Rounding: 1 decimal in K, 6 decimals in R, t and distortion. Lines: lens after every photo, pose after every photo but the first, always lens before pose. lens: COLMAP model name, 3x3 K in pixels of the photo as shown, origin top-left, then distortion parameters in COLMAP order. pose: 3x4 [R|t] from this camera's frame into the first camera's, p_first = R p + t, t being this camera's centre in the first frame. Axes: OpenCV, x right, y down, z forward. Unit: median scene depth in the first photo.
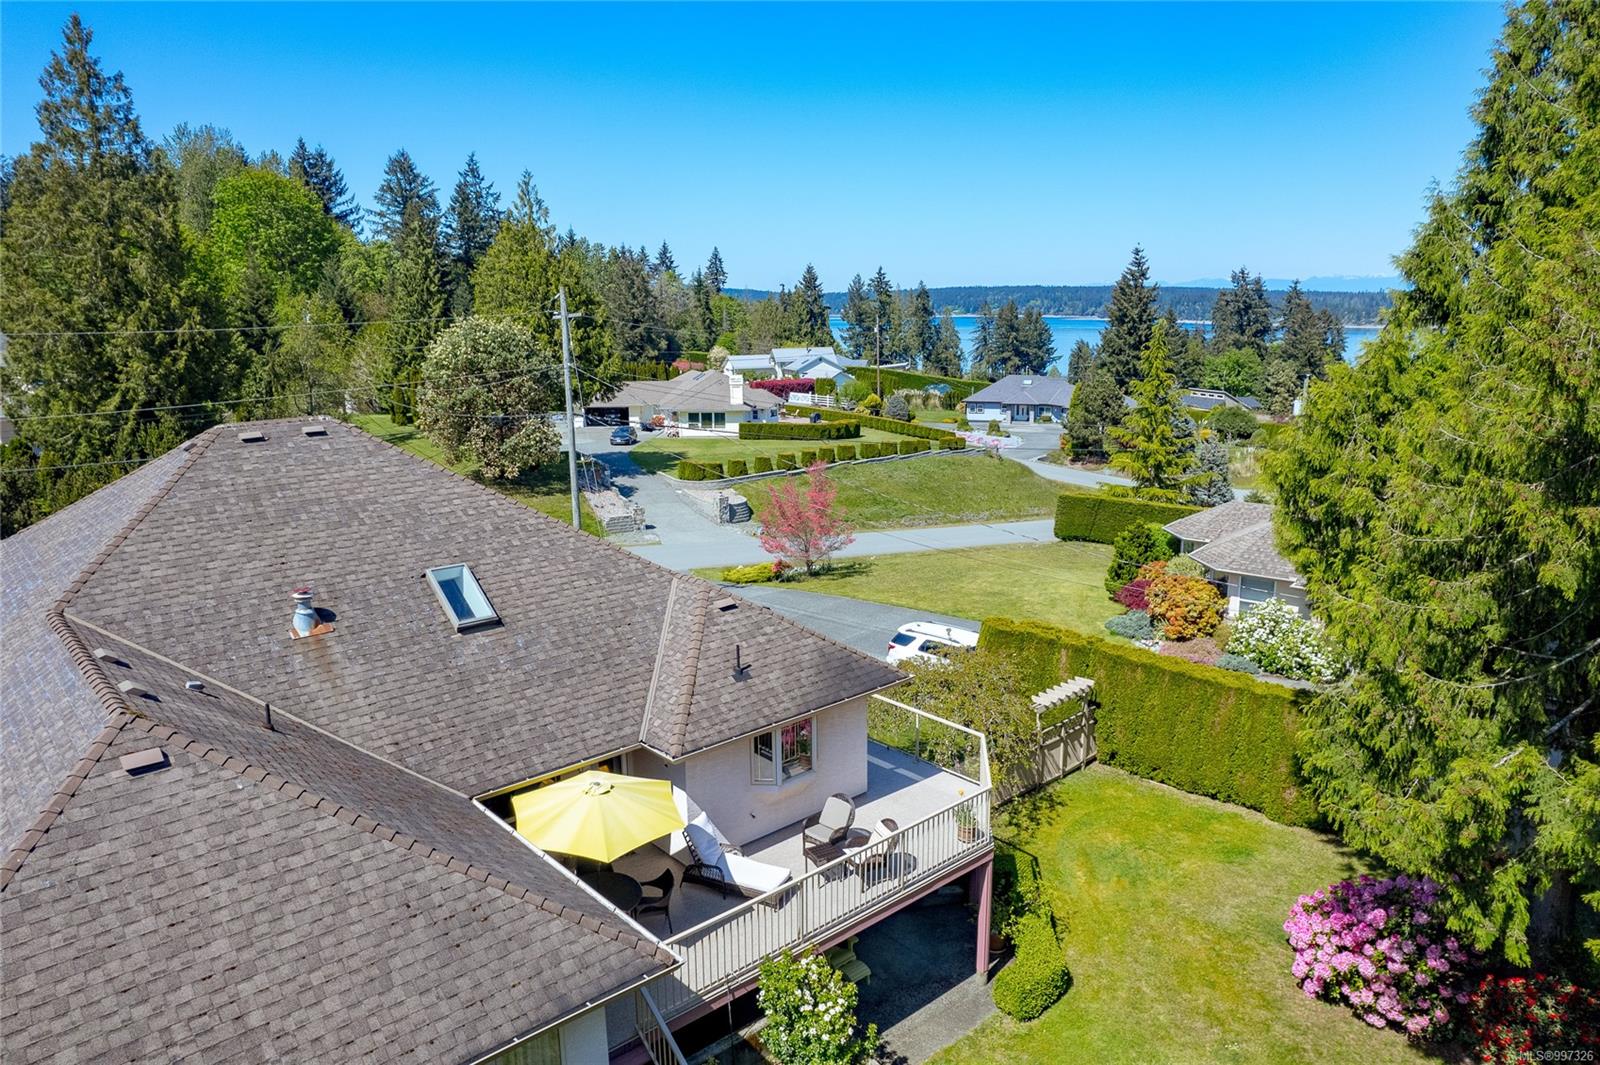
lens RADIAL K [[1068.6, 0, 803.5], [0, 1068.6, 552.0], [0, 0, 1]] dist [-0.077955, 0.052694]
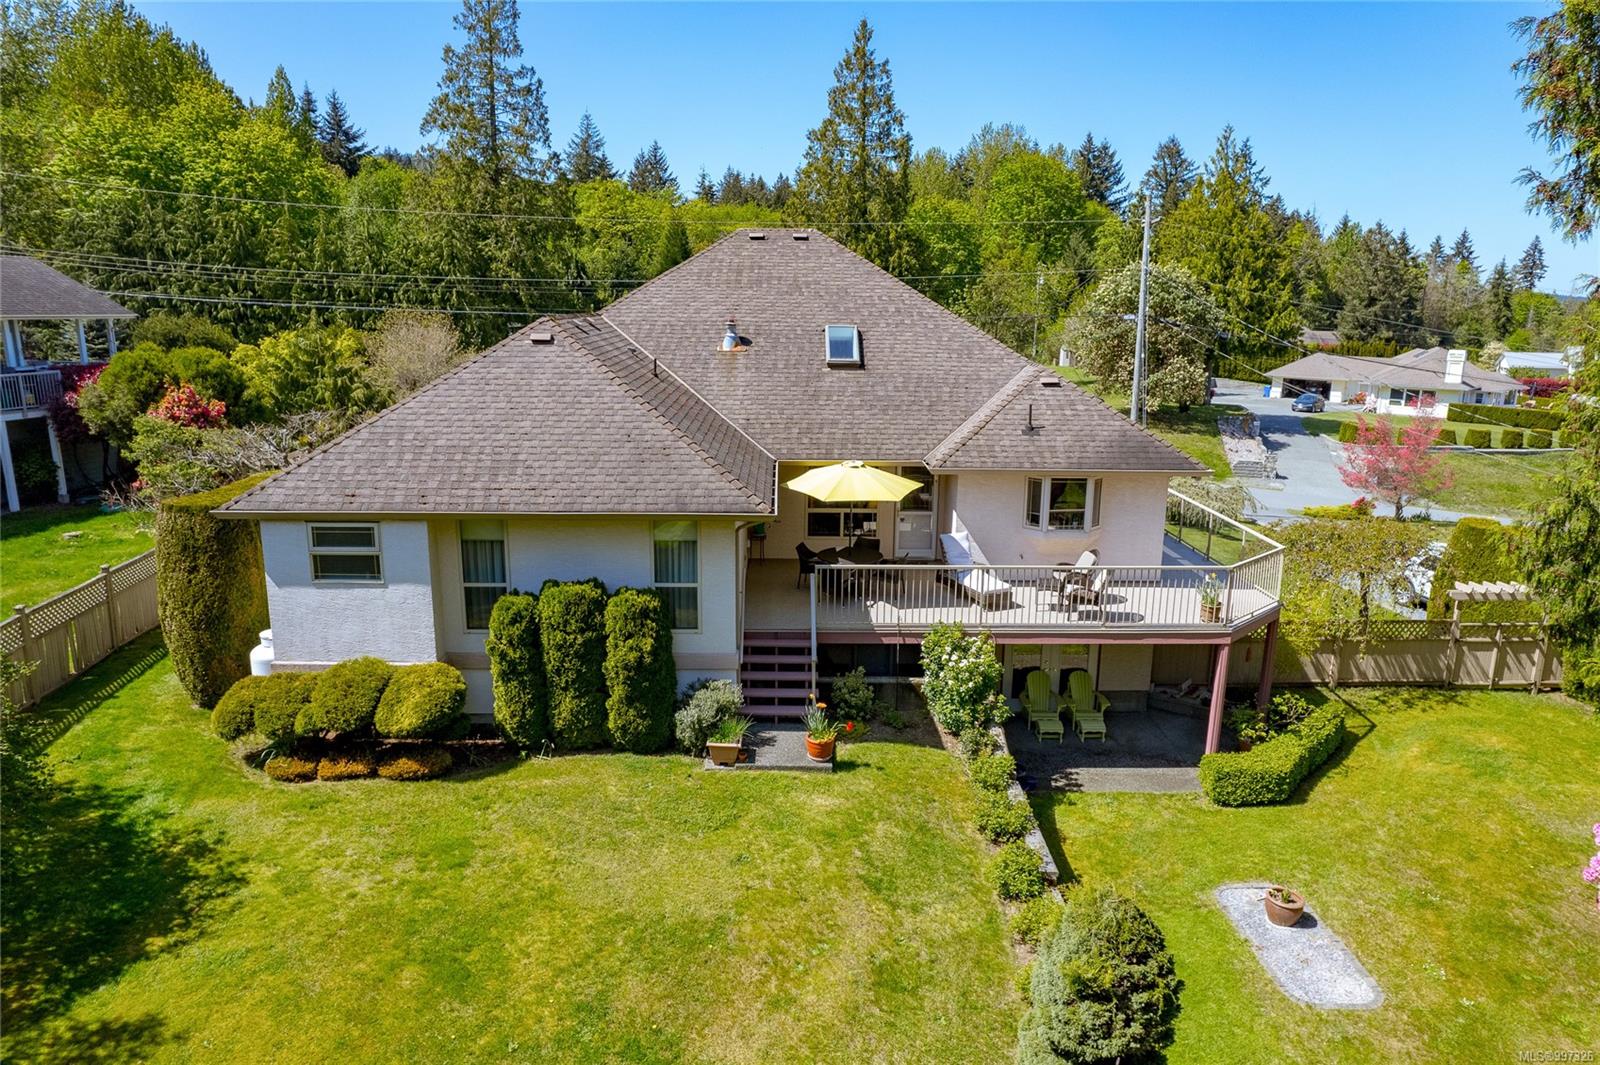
lens RADIAL K [[1033.2, 0, 804.2], [0, 1033.2, 535.2], [0, 0, 1]] dist [-0.073683, 0.065055]
pose [[0.761740, 0.164470, -0.626660, 0.077718], [-0.167889, 0.984312, 0.054258, 0.034102], [0.625752, 0.063879, 0.777402, -0.001982]]
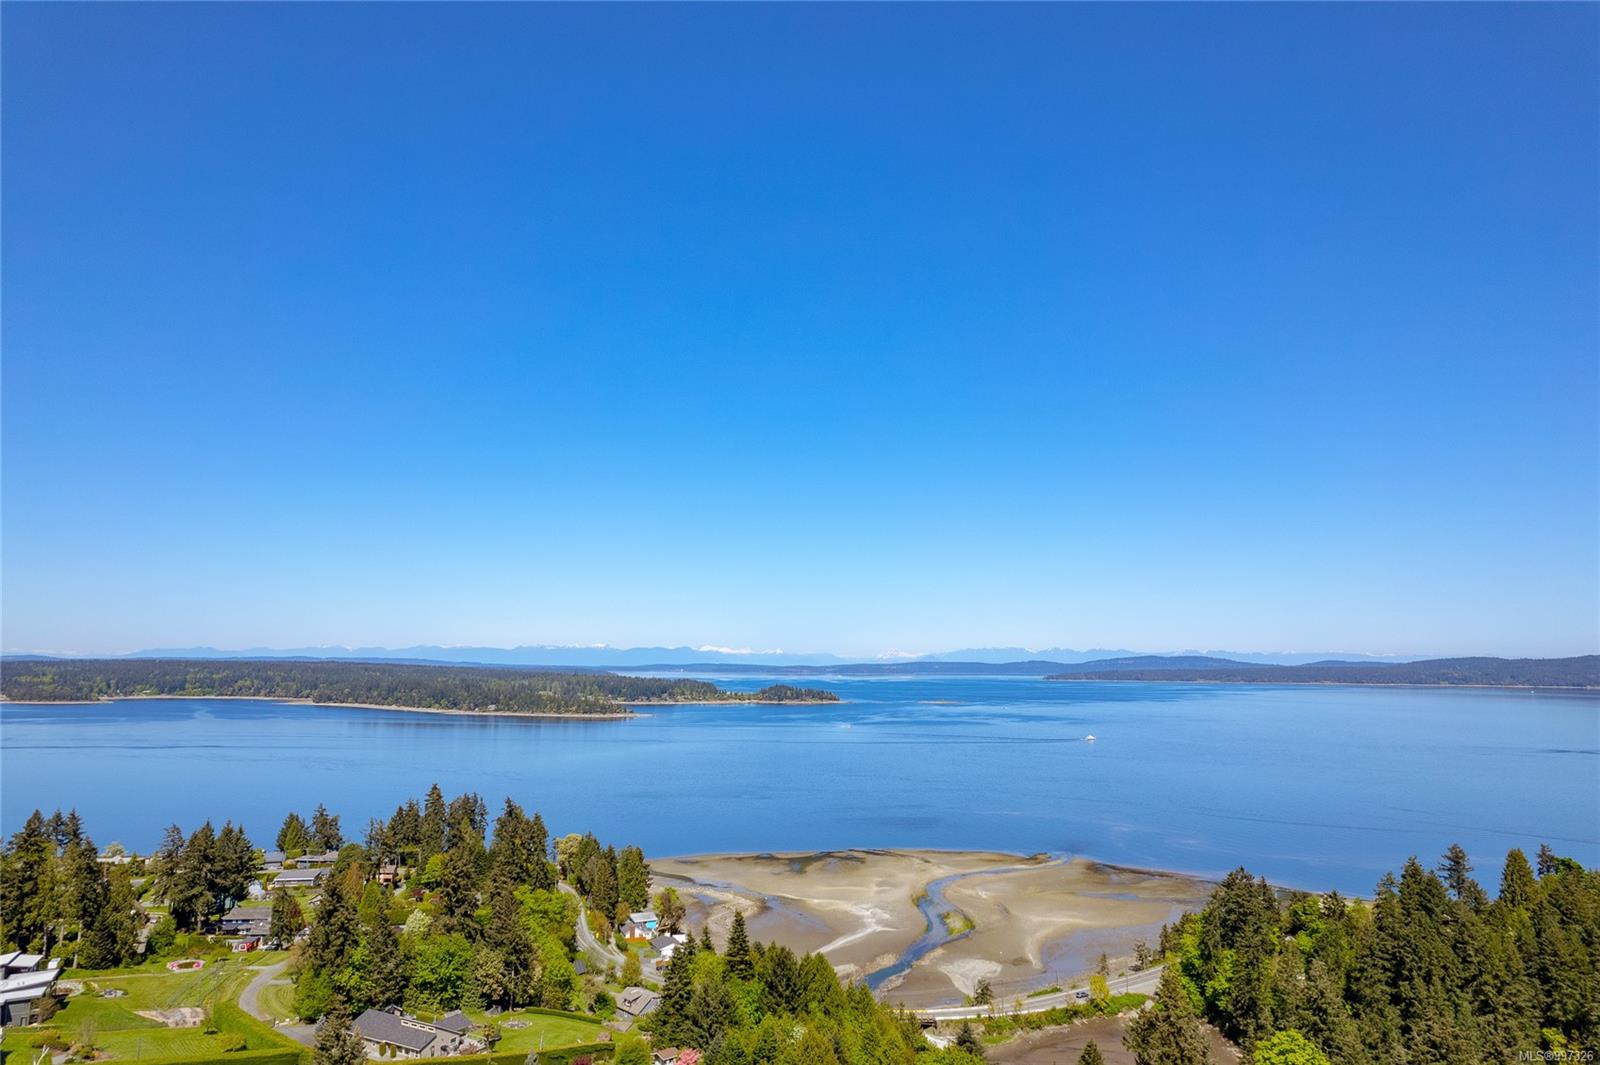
lens RADIAL K [[1033.2, 0, 804.2], [0, 1033.2, 535.2], [0, 0, 1]] dist [-0.073683, 0.065055]
pose [[0.758581, 0.098172, 0.644140, -0.006776], [0.137038, 0.942435, -0.305019, -0.522062], [-0.637005, 0.319653, 0.701460, -0.110880]]
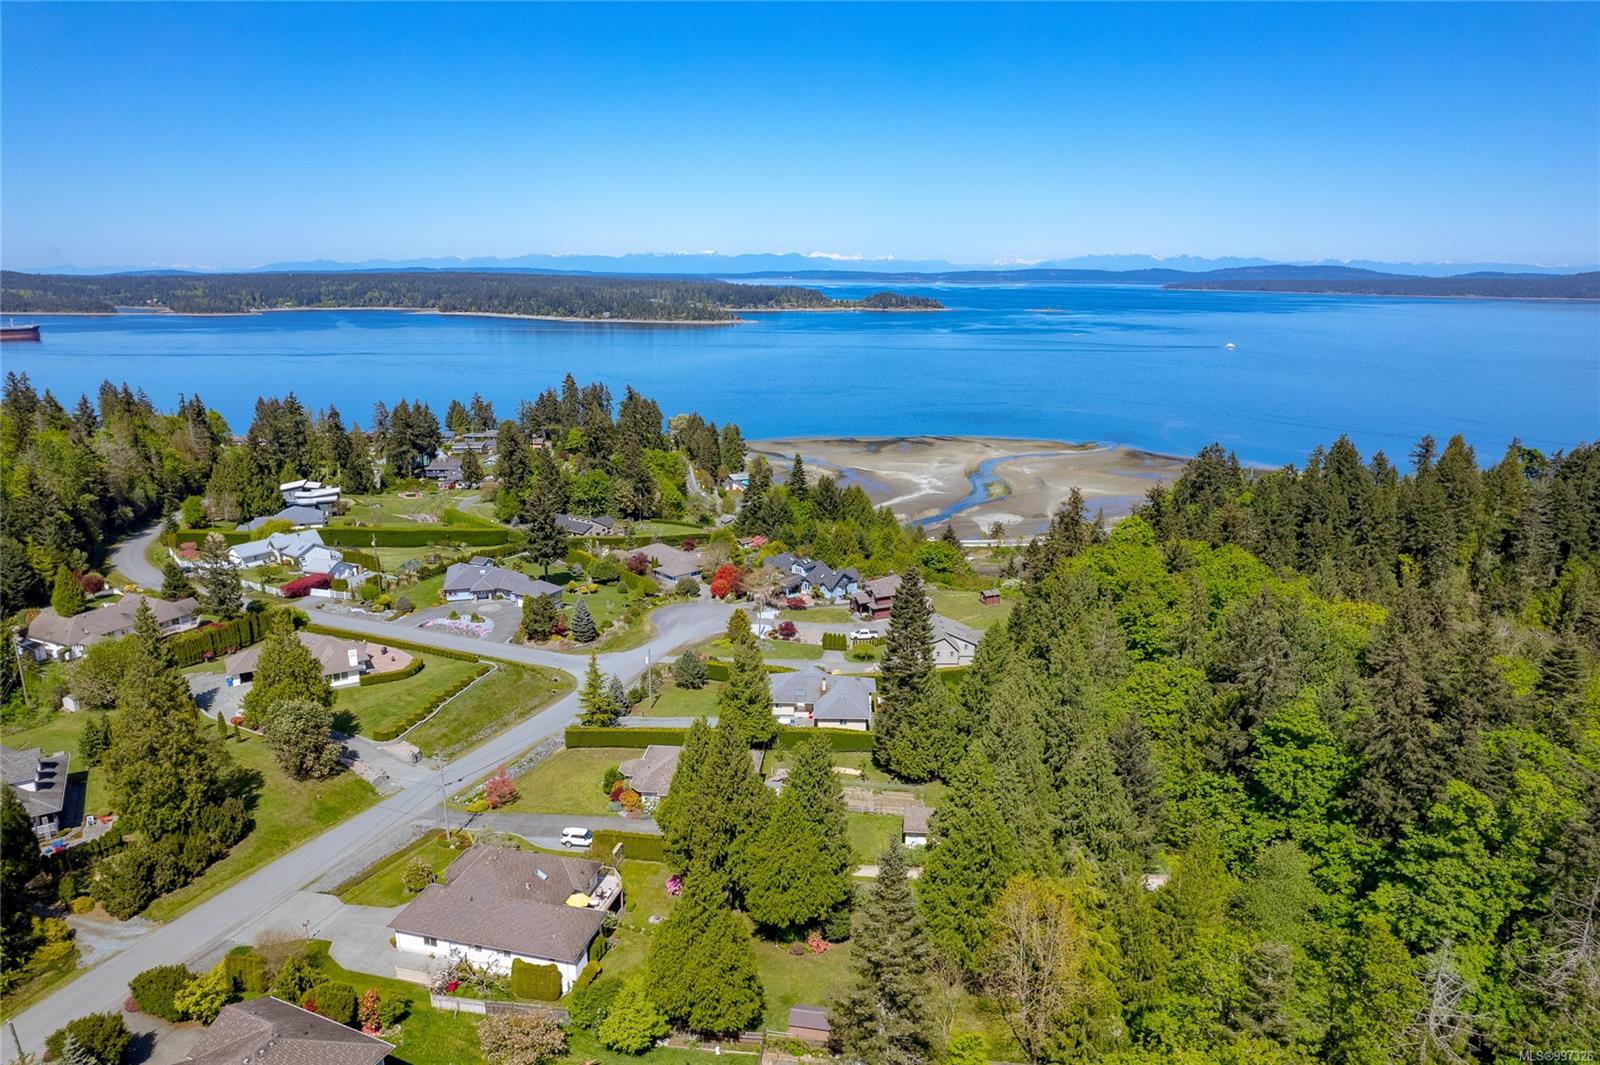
lens RADIAL K [[1033.2, 0, 804.2], [0, 1033.2, 535.2], [0, 0, 1]] dist [-0.073683, 0.065055]
pose [[0.822622, -0.125764, 0.554505, -0.358523], [0.118382, 0.991743, 0.049310, -0.346248], [-0.556128, 0.025080, 0.830718, -0.826134]]
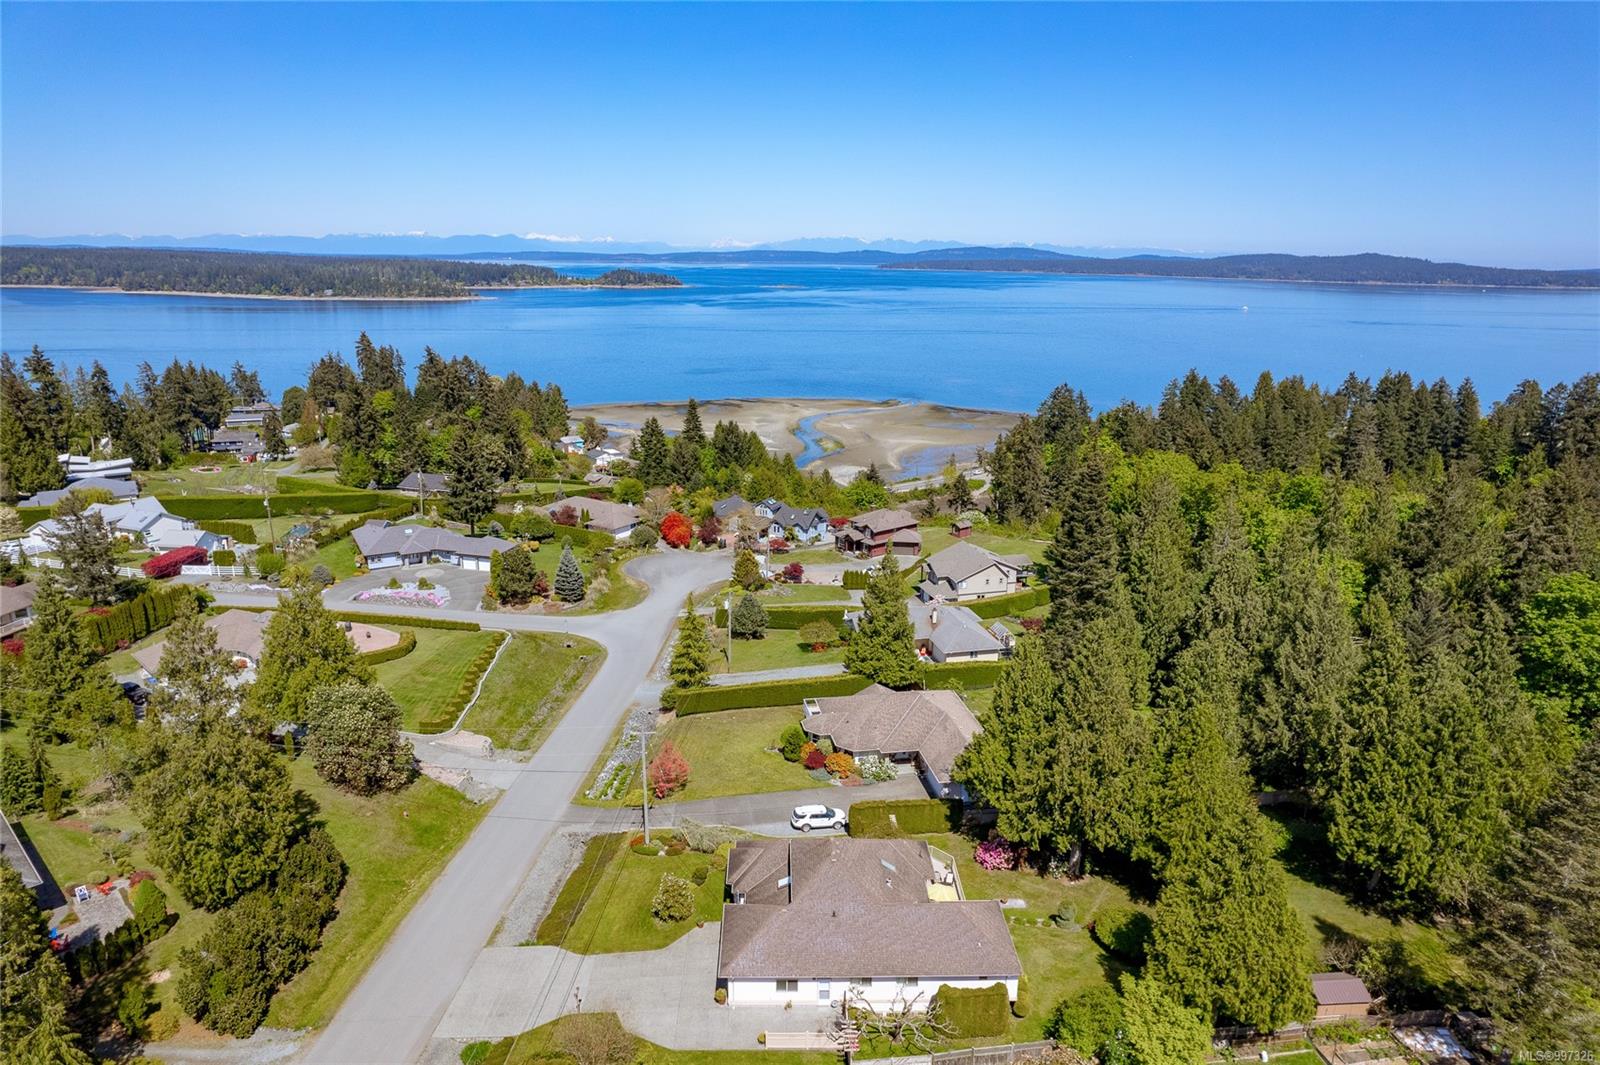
lens RADIAL K [[1015.2, 0, 801.6], [0, 1015.2, 538.2], [0, 0, 1]] dist [-0.076149, 0.066633]
pose [[0.648293, -0.185450, 0.738461, -0.581673], [0.157121, 0.981593, 0.108572, -0.311649], [-0.745003, 0.045642, 0.665498, -0.274229]]
